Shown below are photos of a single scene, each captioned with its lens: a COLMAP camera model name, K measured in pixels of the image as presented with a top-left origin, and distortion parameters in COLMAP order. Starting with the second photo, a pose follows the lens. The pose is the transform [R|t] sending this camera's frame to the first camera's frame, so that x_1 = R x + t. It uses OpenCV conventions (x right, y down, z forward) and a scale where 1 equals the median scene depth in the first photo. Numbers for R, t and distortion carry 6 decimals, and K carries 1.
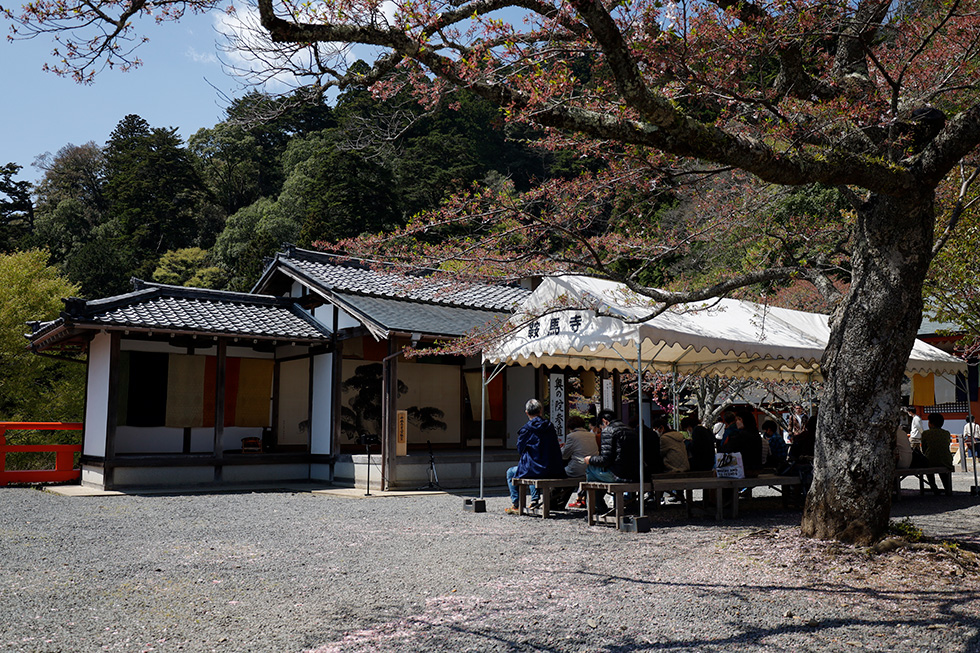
lens RADIAL K [[790.4, 0, 490.0], [0, 790.4, 326.5], [0, 0, 1]] dist [0.047725, 0.001779]
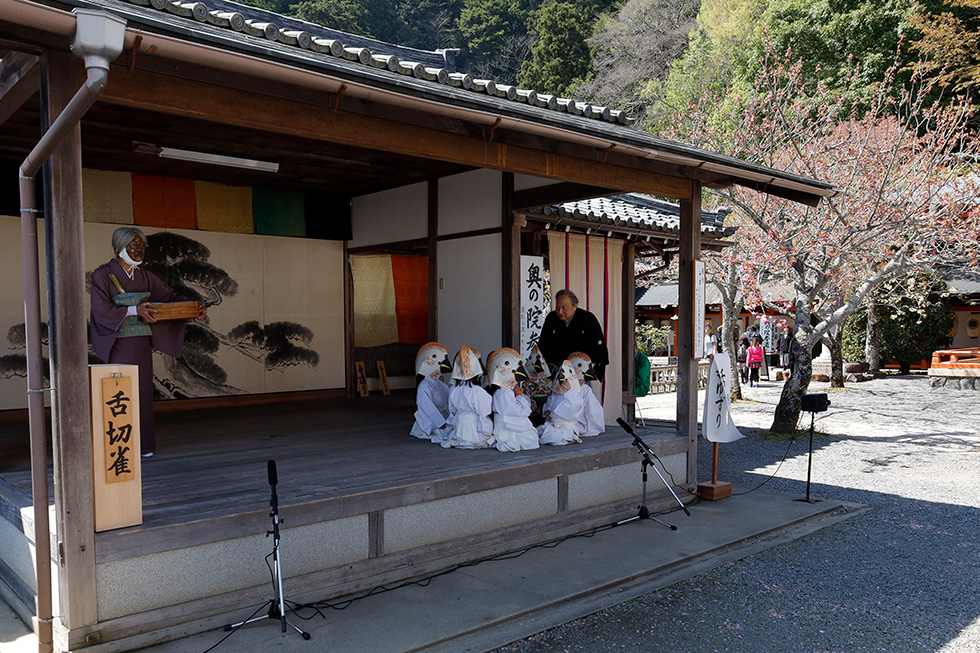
lens RADIAL K [[790.4, 0, 490.0], [0, 790.4, 326.5], [0, 0, 1]] dist [0.047725, 0.001779]
pose [[0.991305, -0.014915, 0.130736, -0.010054], [-0.002633, 0.991108, 0.133030, 0.035238], [-0.131557, -0.132218, 0.982452, 0.472331]]
